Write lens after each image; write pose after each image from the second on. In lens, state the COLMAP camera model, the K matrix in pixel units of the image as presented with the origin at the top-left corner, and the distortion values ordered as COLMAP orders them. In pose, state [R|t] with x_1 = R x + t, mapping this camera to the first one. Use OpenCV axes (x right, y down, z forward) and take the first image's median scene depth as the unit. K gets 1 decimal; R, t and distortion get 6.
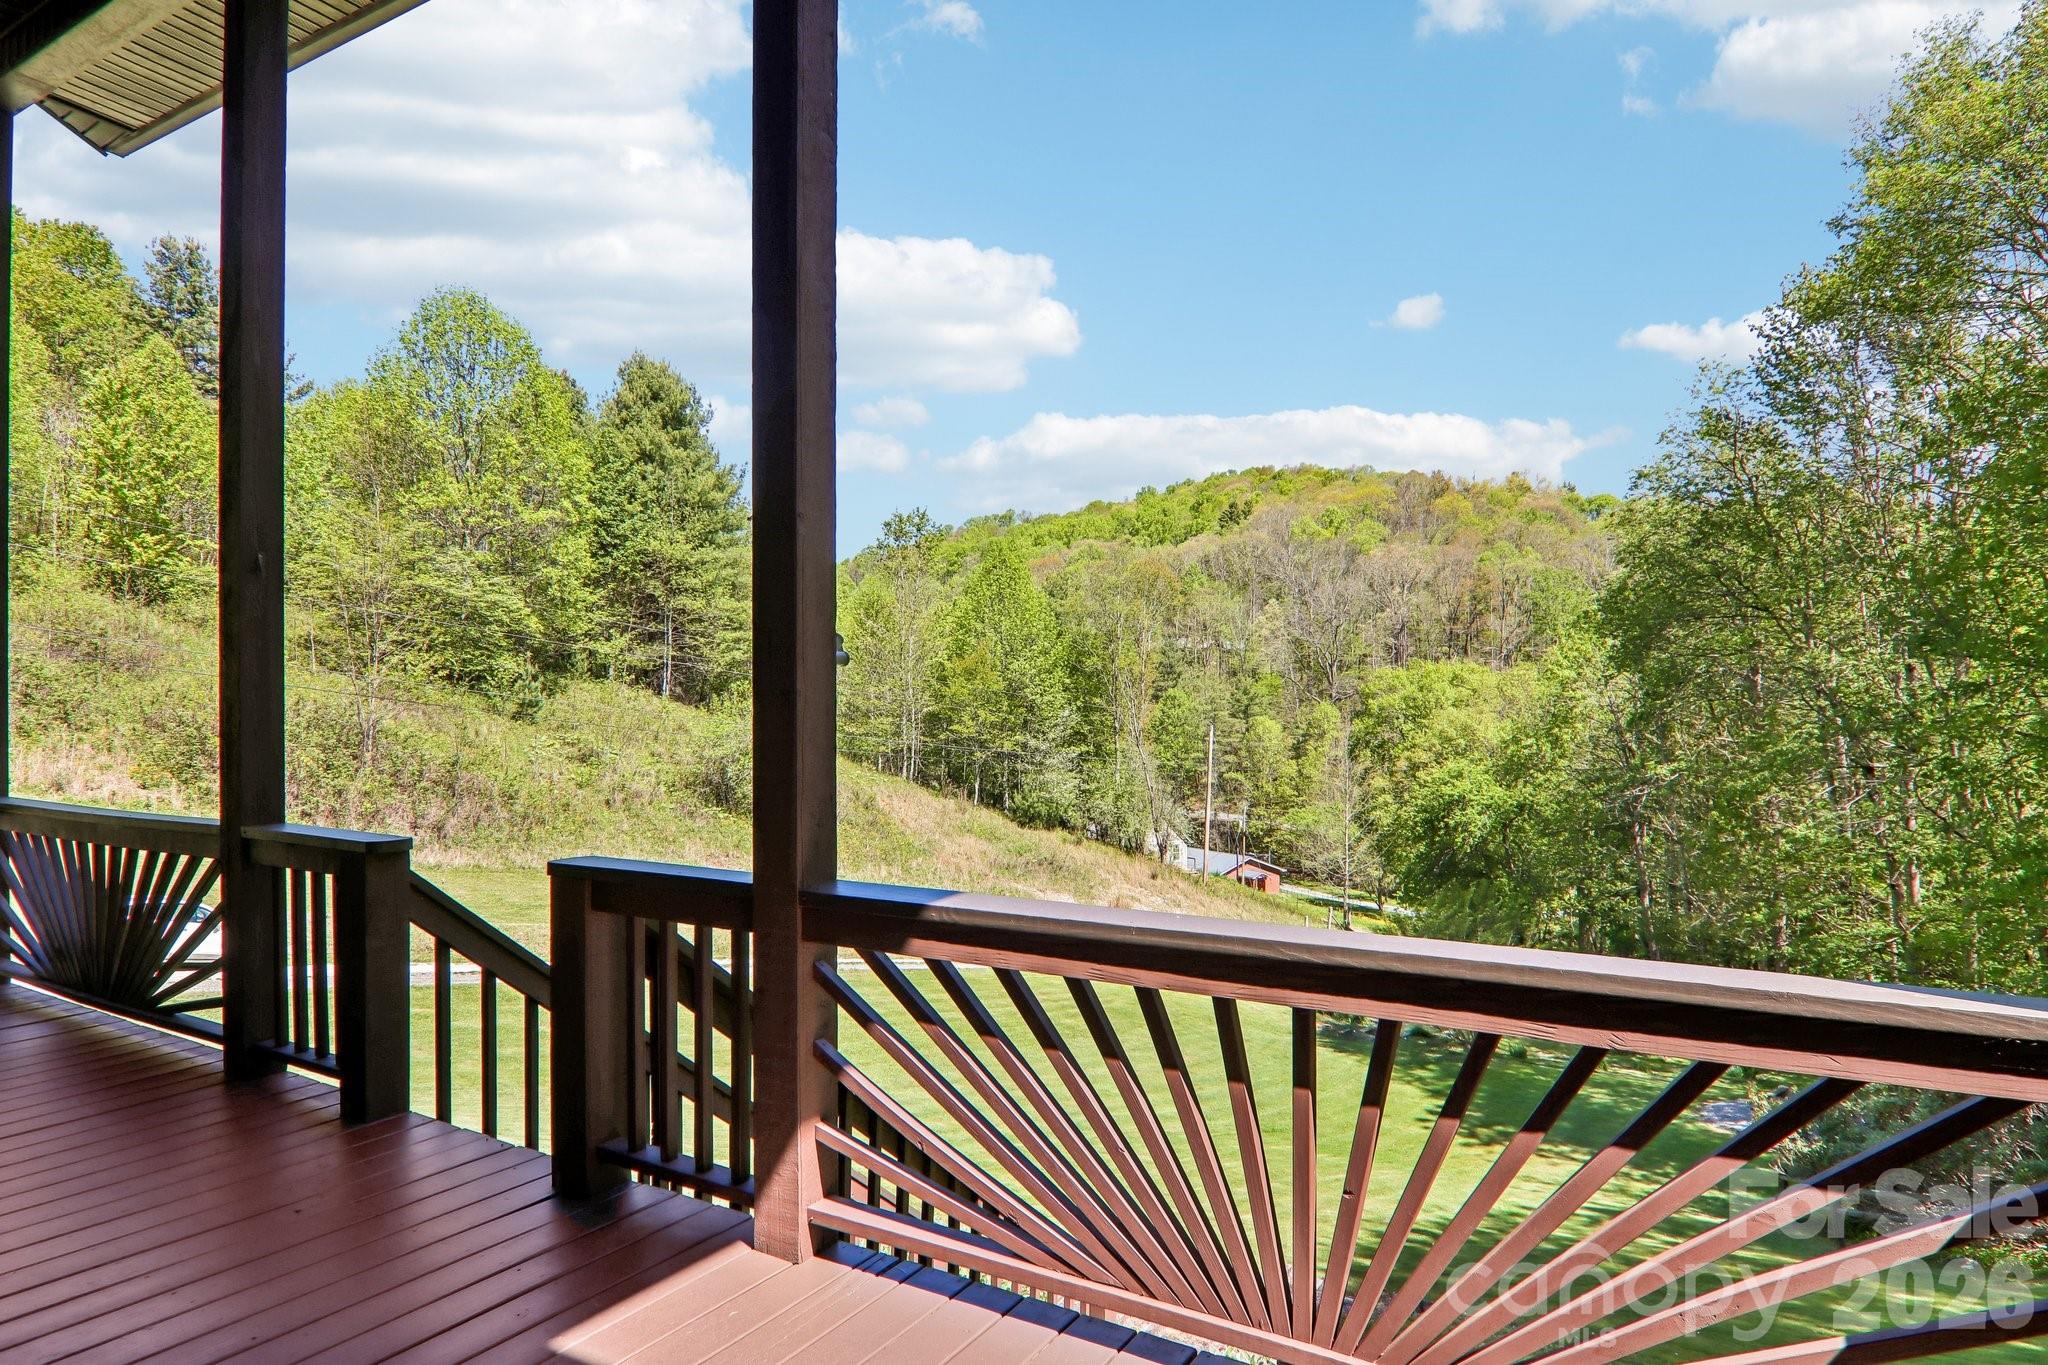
lens RADIAL K [[1162.5, 0, 1037.9], [0, 1162.5, 706.6], [0, 0, 1]] dist [0.004350, -0.022503]
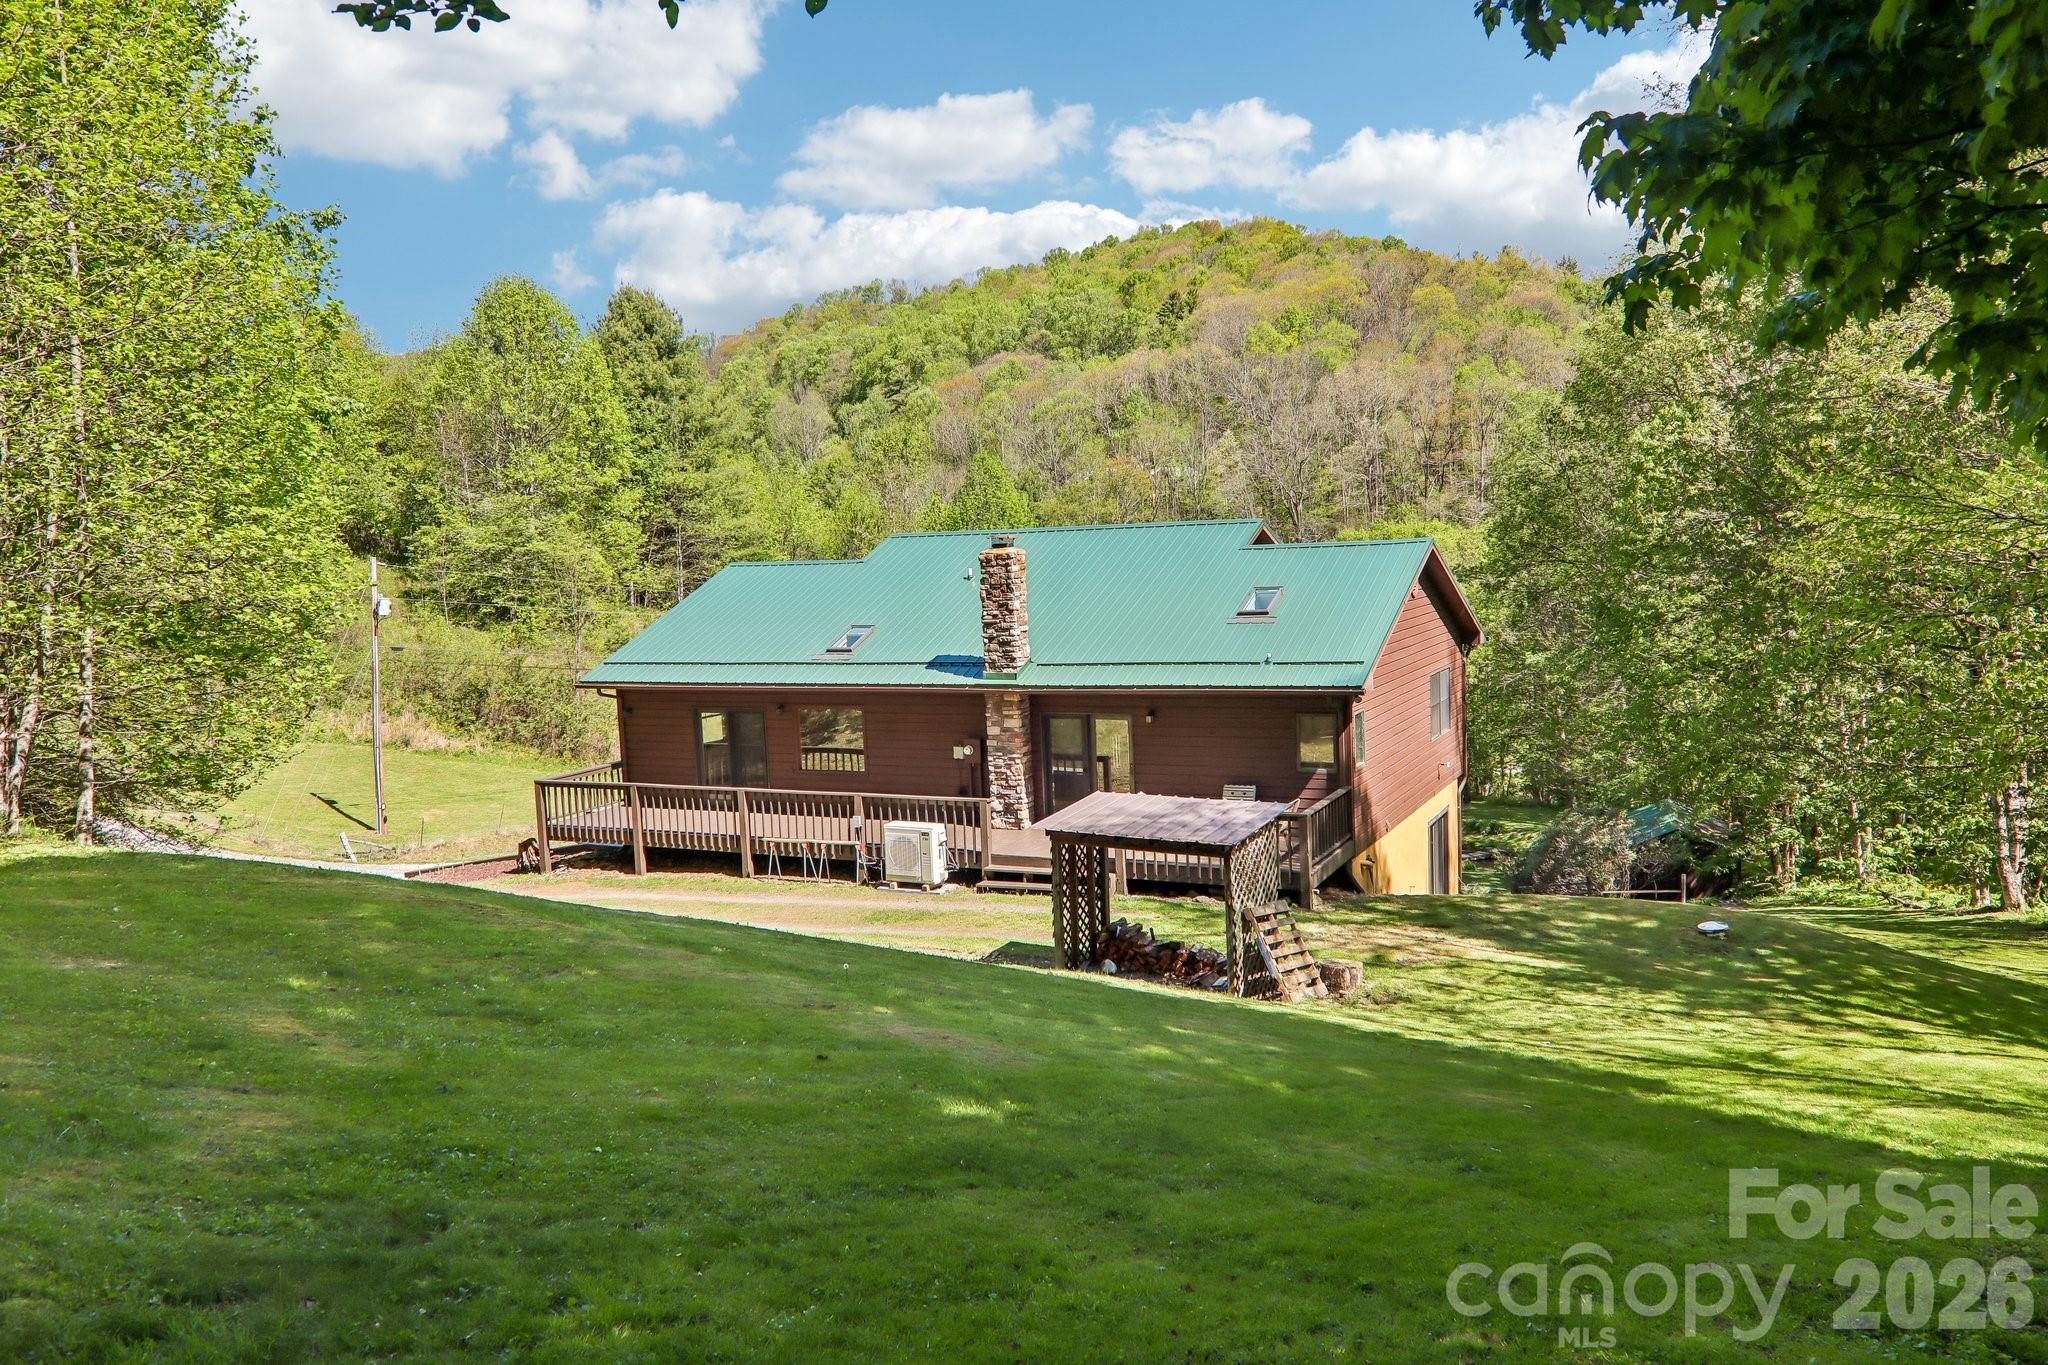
lens RADIAL K [[1598.1, 0, 1024.0], [0, 1598.1, 682.5], [0, 0, 1]] dist [0.013942, 0.004684]
pose [[0.996021, -0.055105, 0.070045, -0.090457], [0.047646, 0.993433, 0.104026, -0.068358], [-0.075317, -0.100275, 0.992105, -0.395789]]
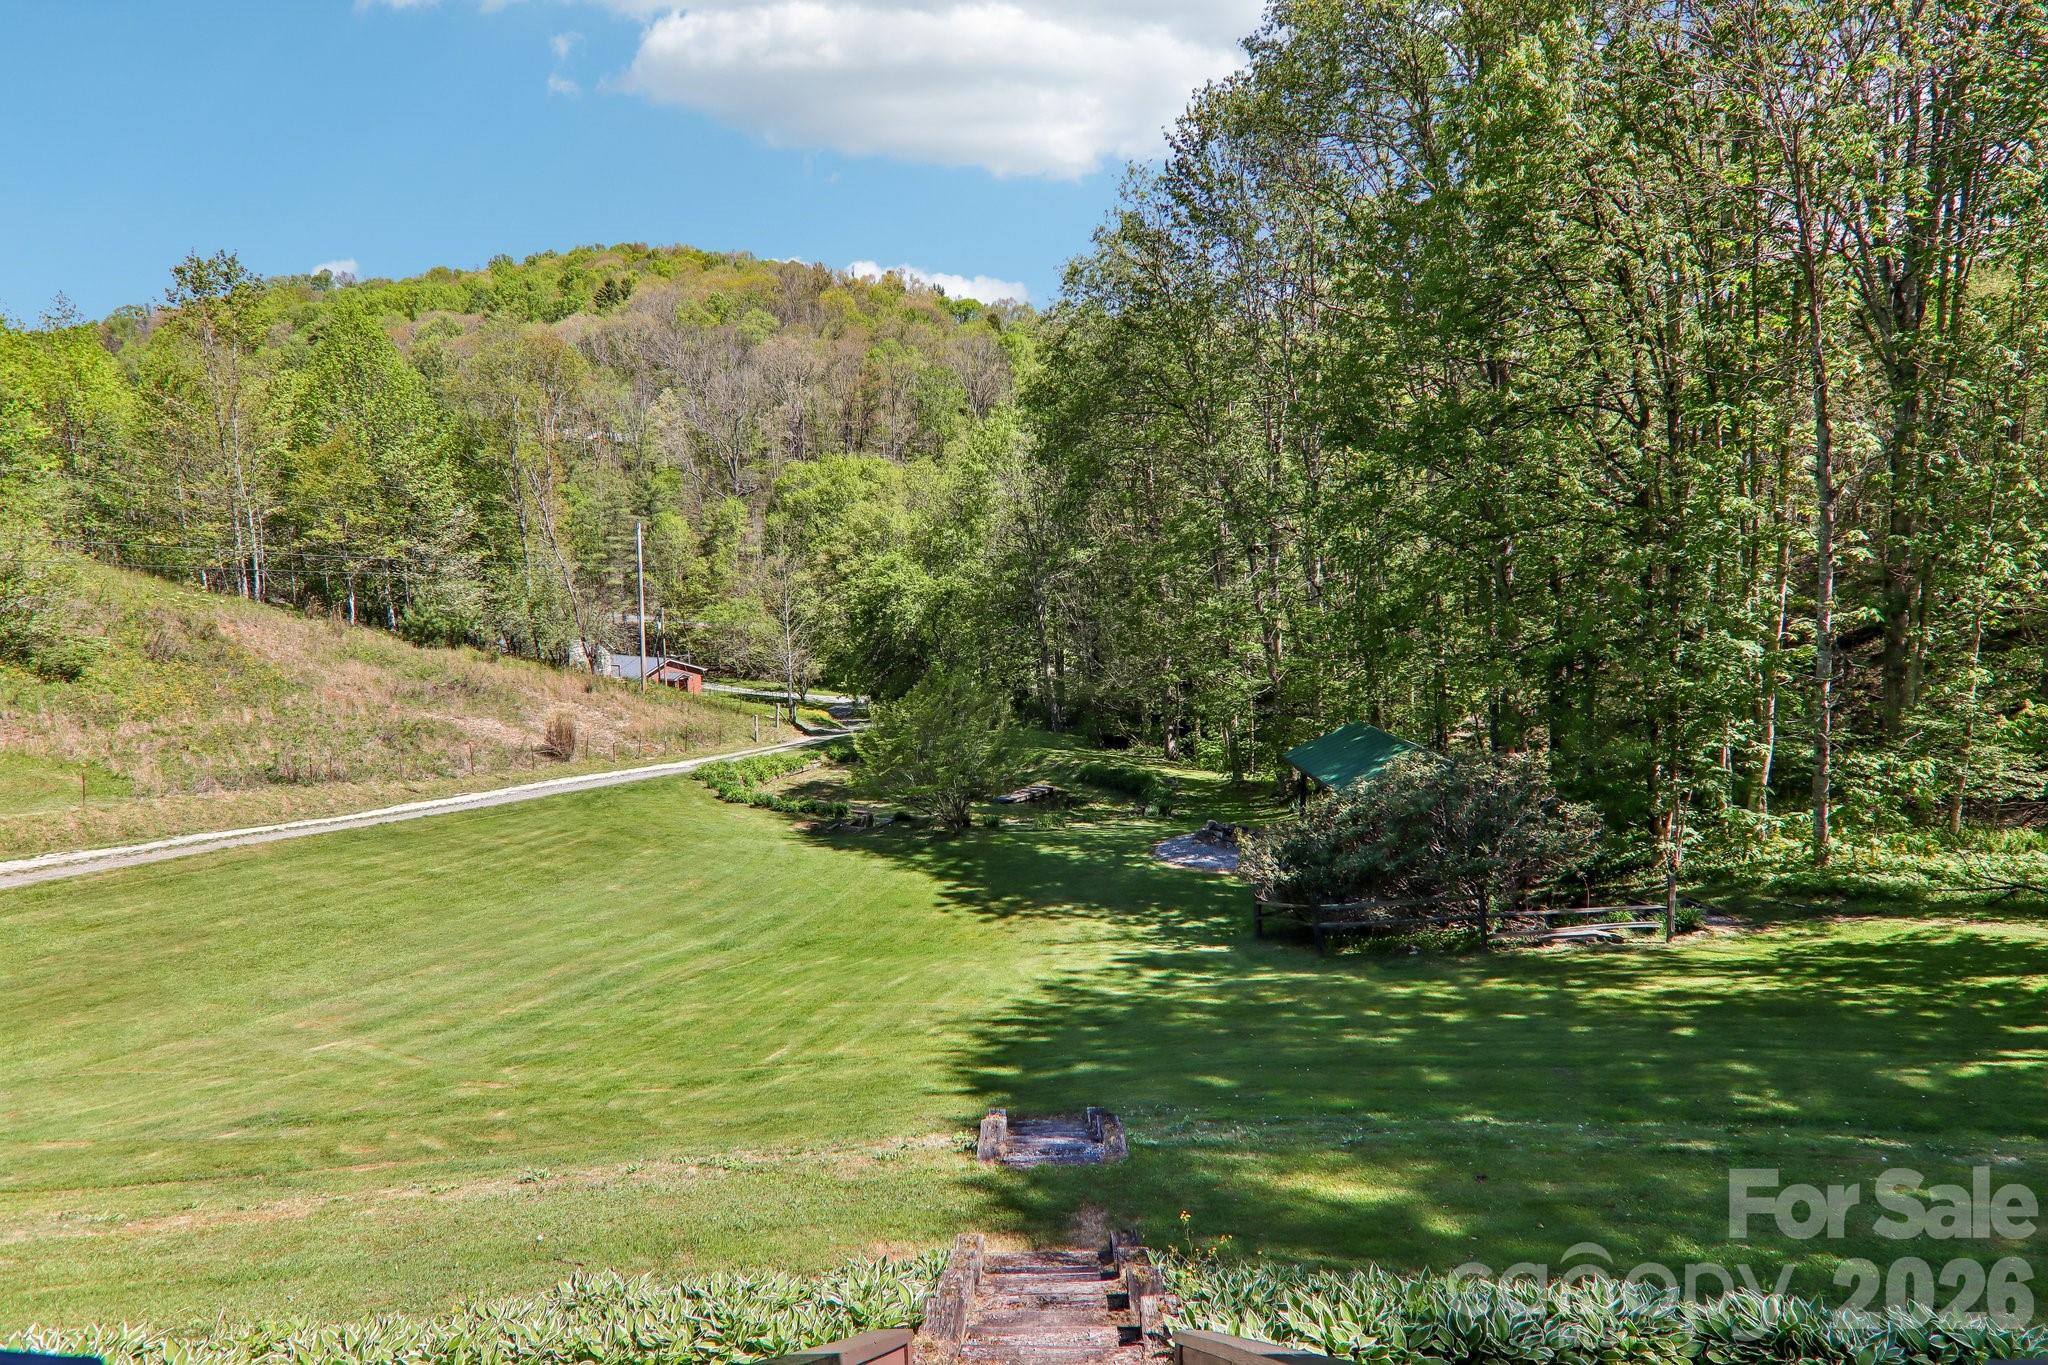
lens RADIAL K [[1139.4, 0, 1024.0], [0, 1139.4, 682.5], [0, 0, 1]] dist [0.005393, -0.022715]
pose [[0.872802, -0.088568, 0.479971, -0.021926], [0.012361, 0.987093, 0.159669, 0.000401], [-0.487917, -0.133427, 0.862632, 0.036128]]
